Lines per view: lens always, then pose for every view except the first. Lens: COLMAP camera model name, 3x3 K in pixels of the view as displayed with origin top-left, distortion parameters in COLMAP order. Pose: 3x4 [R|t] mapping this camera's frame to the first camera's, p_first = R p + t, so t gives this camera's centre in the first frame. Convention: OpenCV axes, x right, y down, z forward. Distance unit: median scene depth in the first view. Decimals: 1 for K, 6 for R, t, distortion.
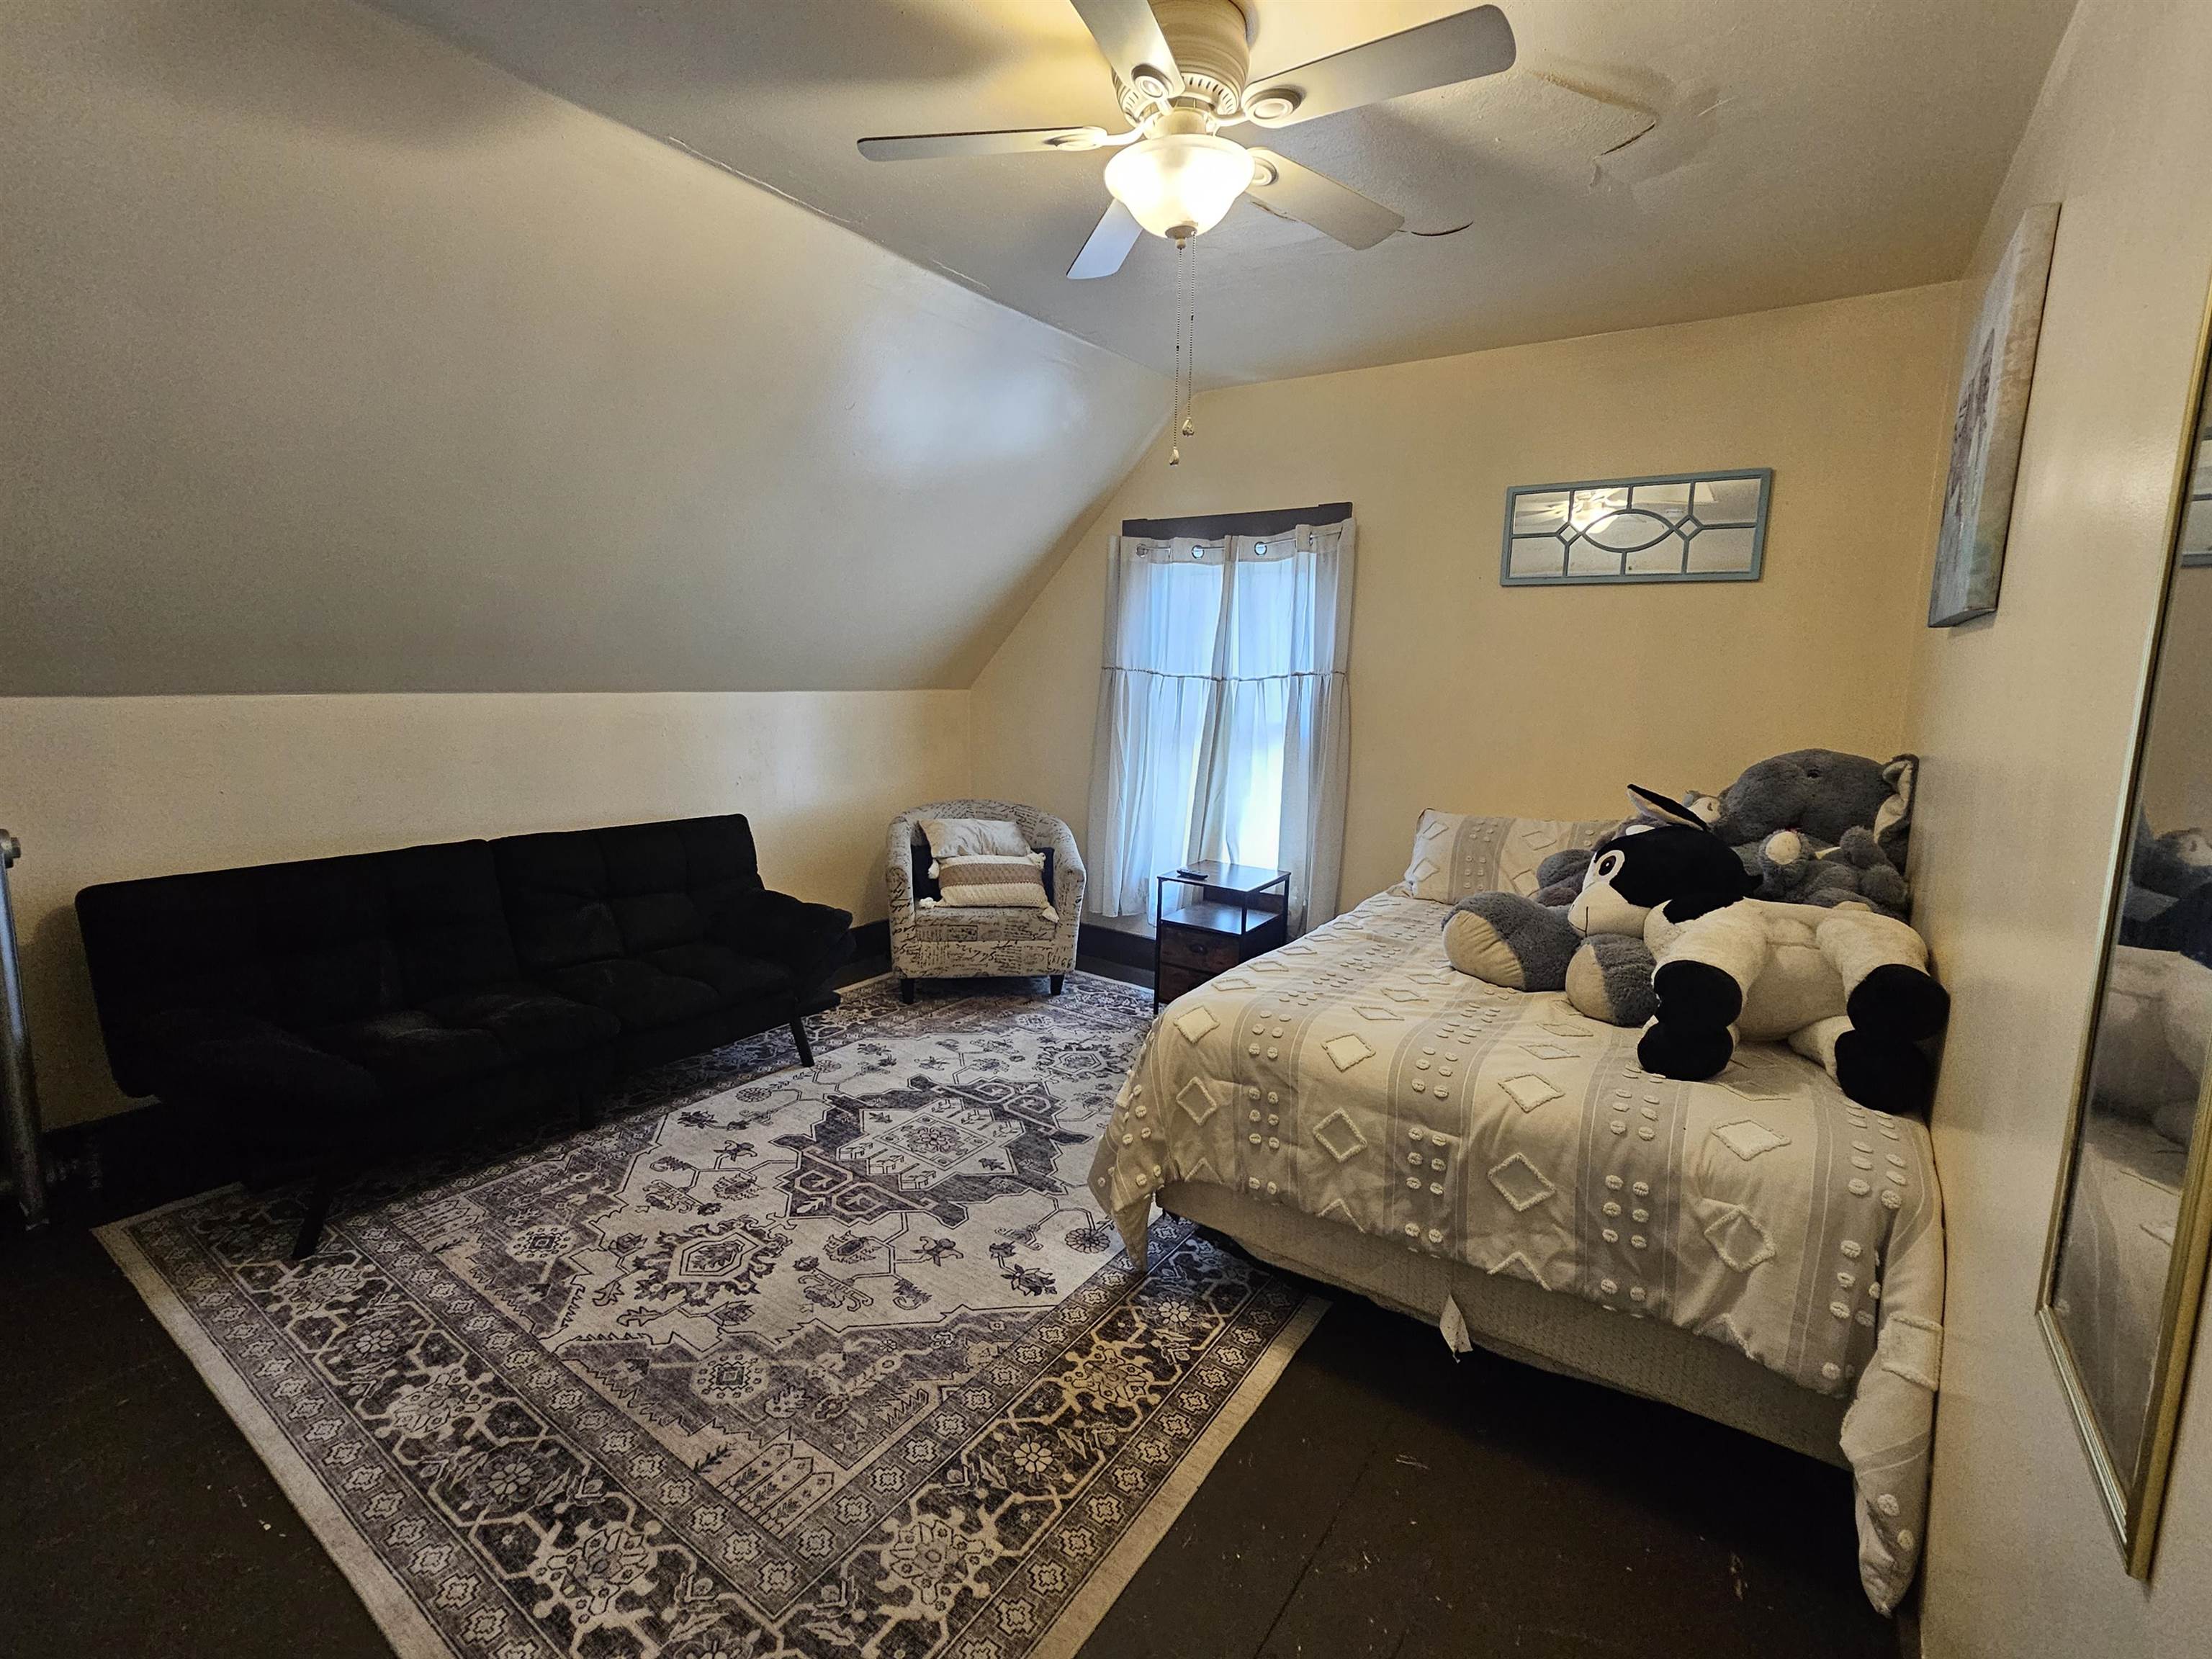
lens RADIAL K [[983.0, 0, 1115.4], [0, 983.0, 804.1], [0, 0, 1]] dist [-0.001741, 0.000007]
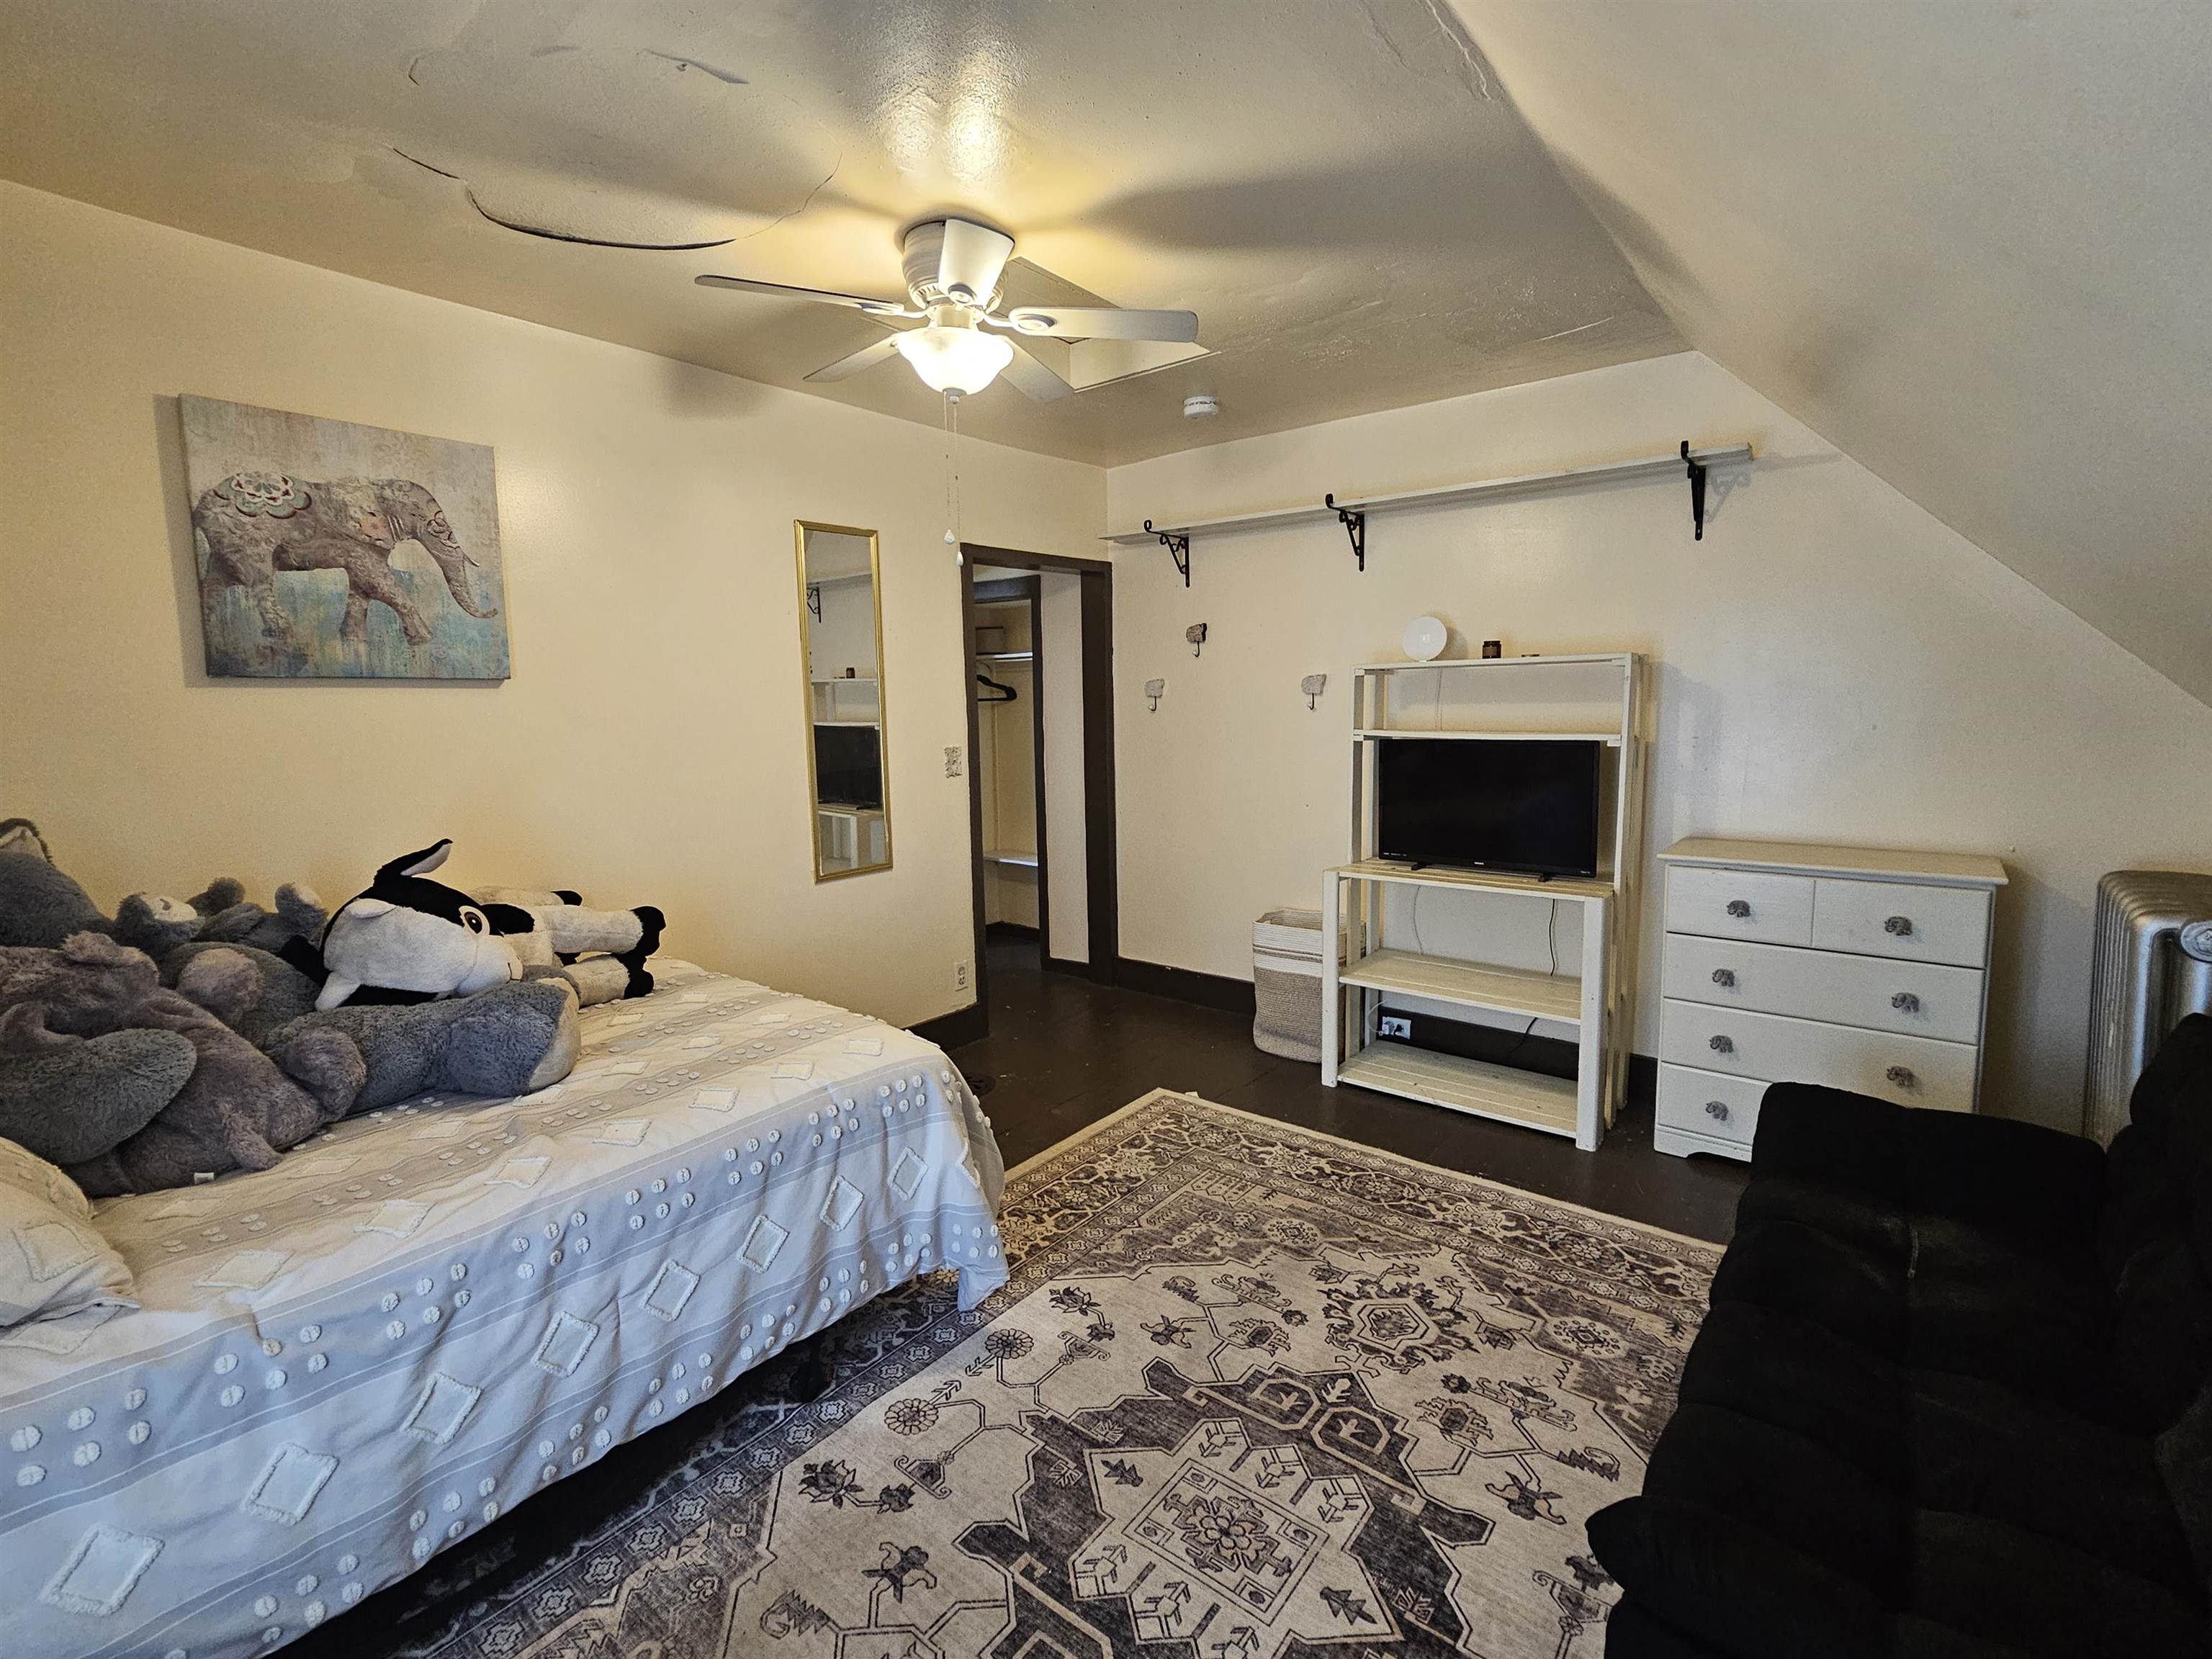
lens RADIAL K [[983.0, 0, 1115.4], [0, 983.0, 804.1], [0, 0, 1]] dist [-0.001741, 0.000007]
pose [[-0.997387, -0.017369, 0.070125, -0.189512], [0.000262, 0.969793, 0.243928, -0.279277], [-0.072244, 0.243309, -0.967255, 1.818229]]
